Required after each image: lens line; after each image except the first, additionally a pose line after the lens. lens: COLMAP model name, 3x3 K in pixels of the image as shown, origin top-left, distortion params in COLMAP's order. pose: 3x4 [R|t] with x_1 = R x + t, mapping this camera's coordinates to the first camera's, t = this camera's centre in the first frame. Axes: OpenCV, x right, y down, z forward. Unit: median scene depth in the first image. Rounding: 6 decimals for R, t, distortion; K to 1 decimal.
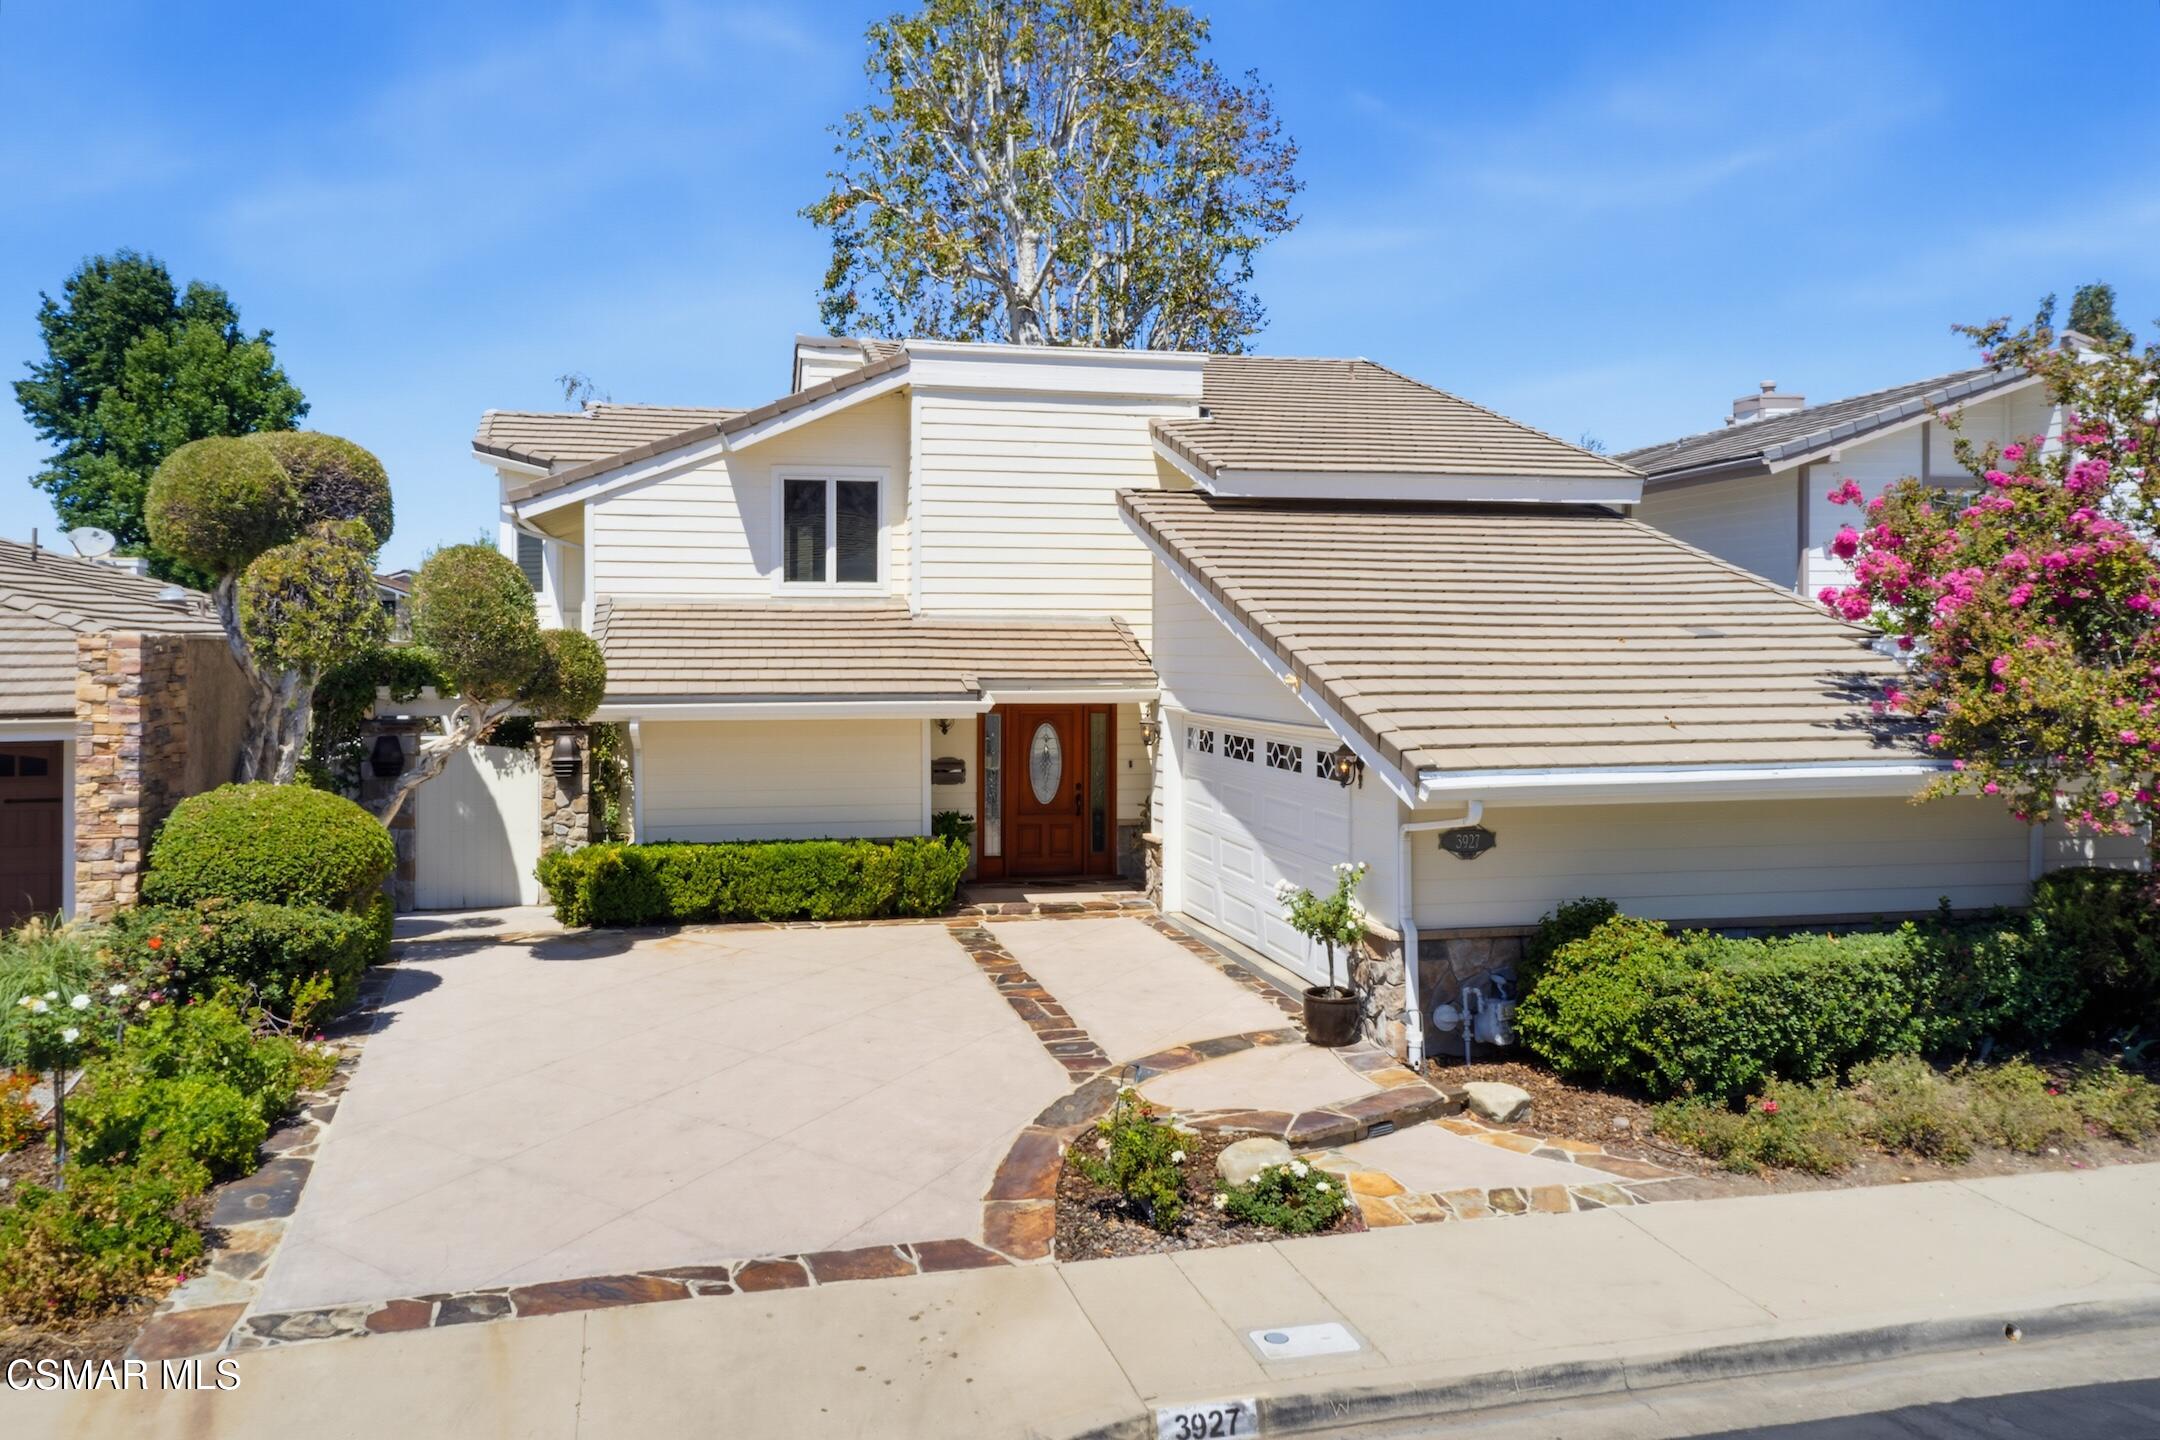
lens RADIAL K [[1667.2, 0, 1080.0], [0, 1667.2, 720.0], [0, 0, 1]] dist [0.014826, -0.001432]
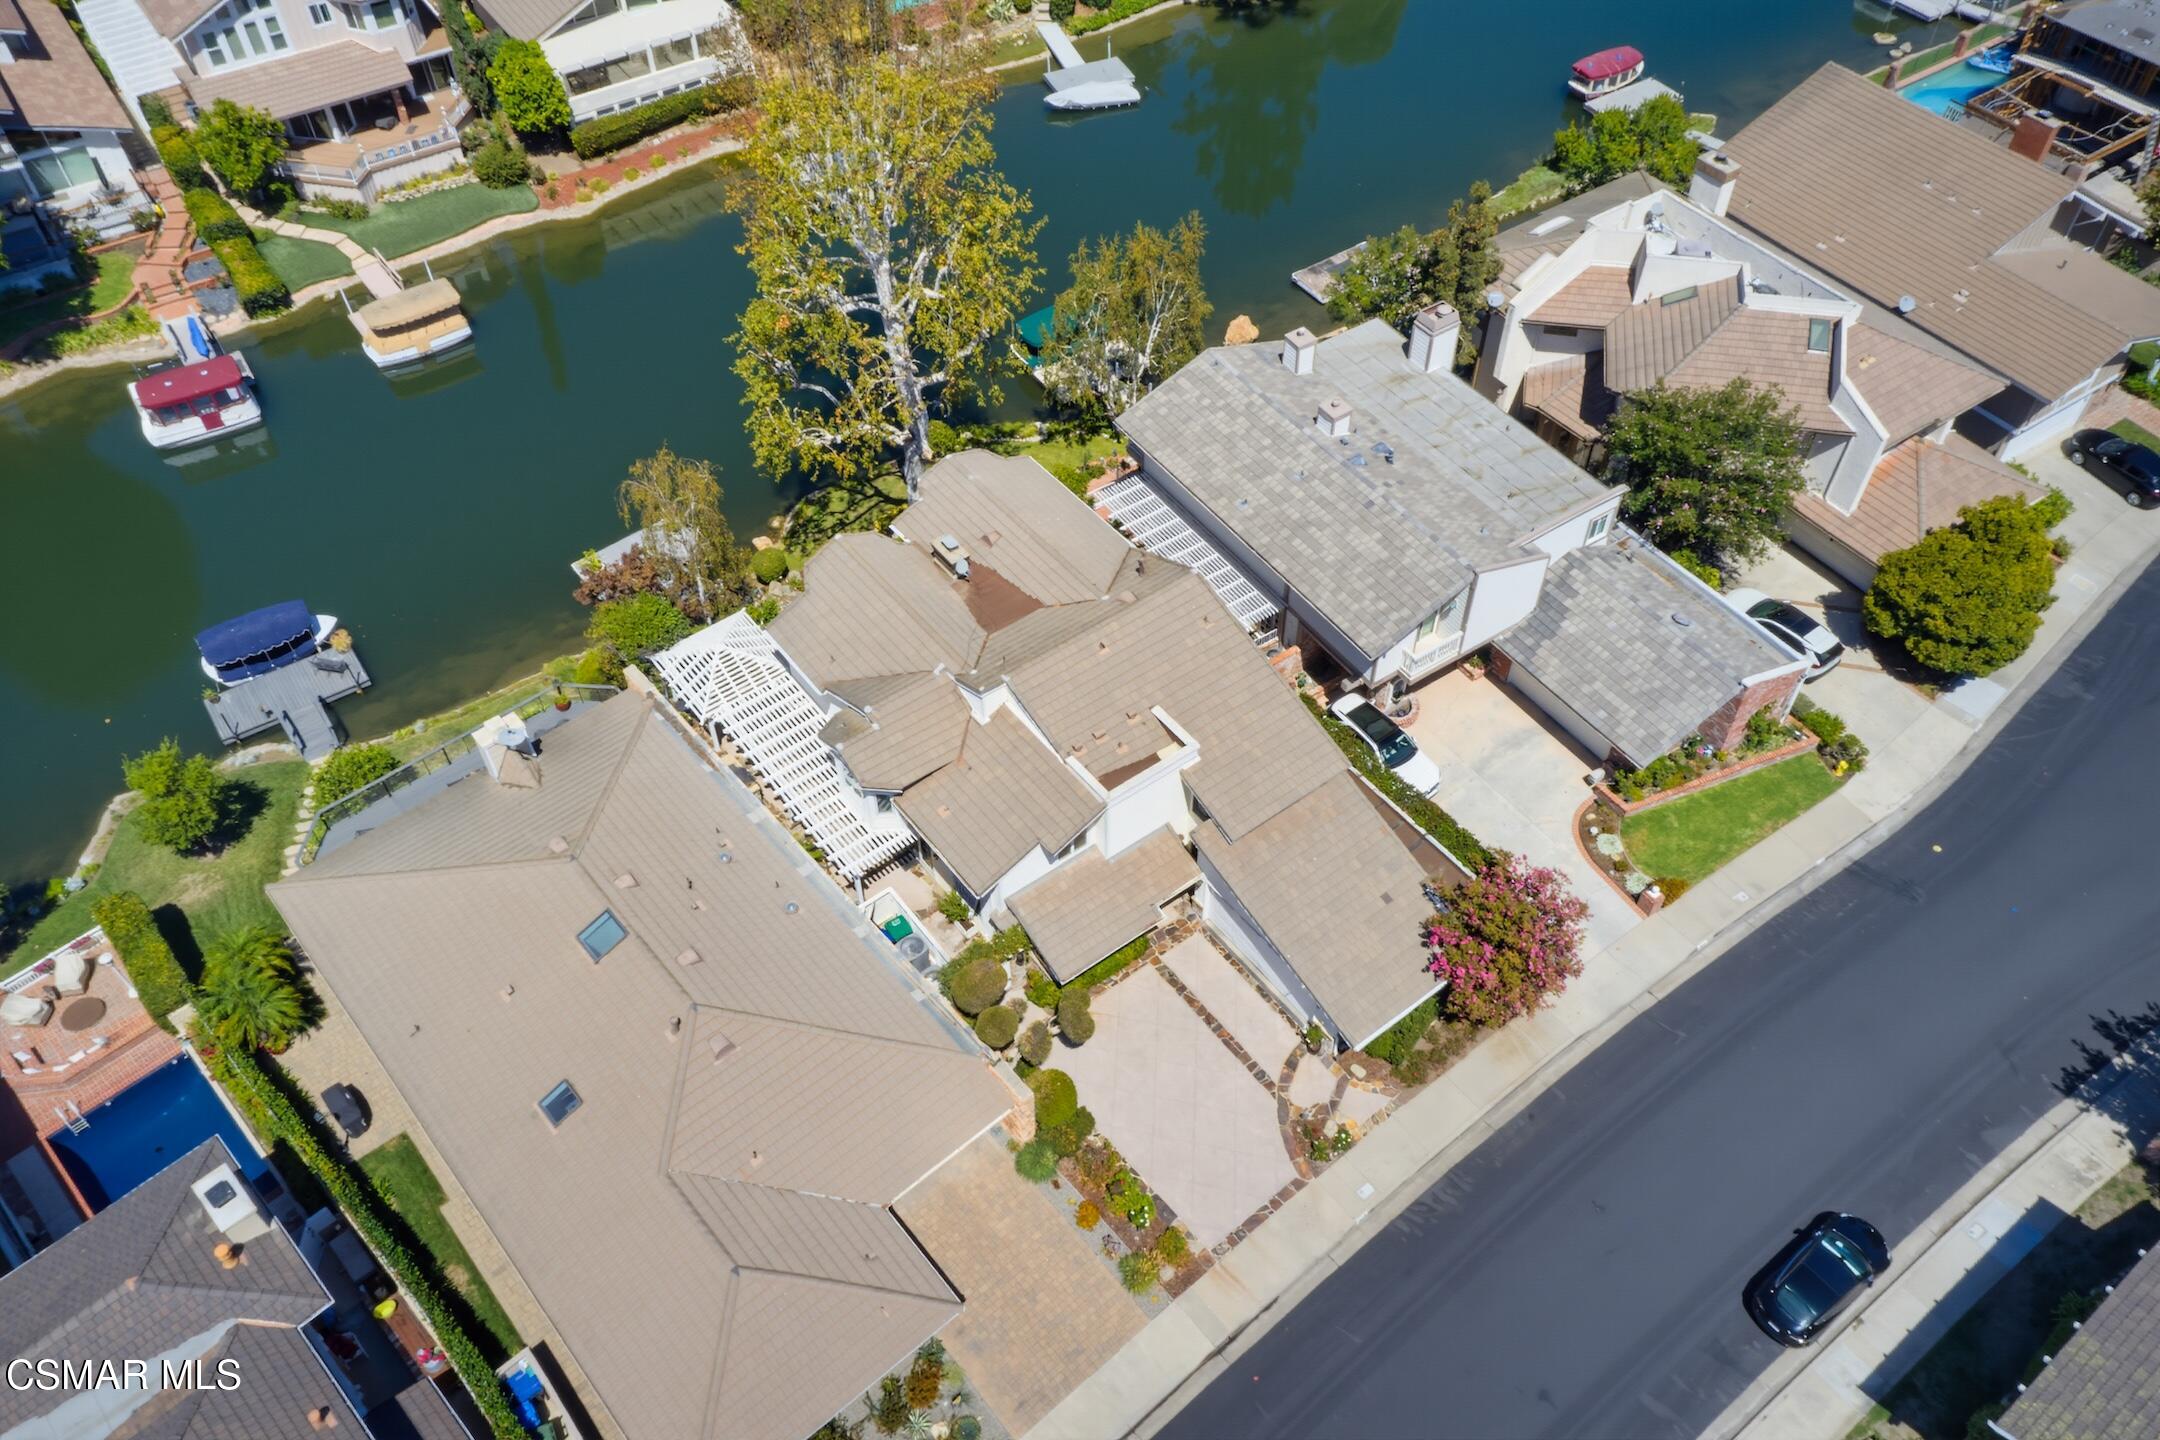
lens RADIAL K [[1627.7, 0, 1080.0], [0, 1627.7, 720.0], [0, 0, 1]] dist [0.026889, -0.000261]
pose [[0.916863, -0.303711, 0.259078, -0.799952], [0.015114, 0.674935, 0.737722, -2.260907], [-0.398916, -0.672474, 0.623413, -0.508905]]
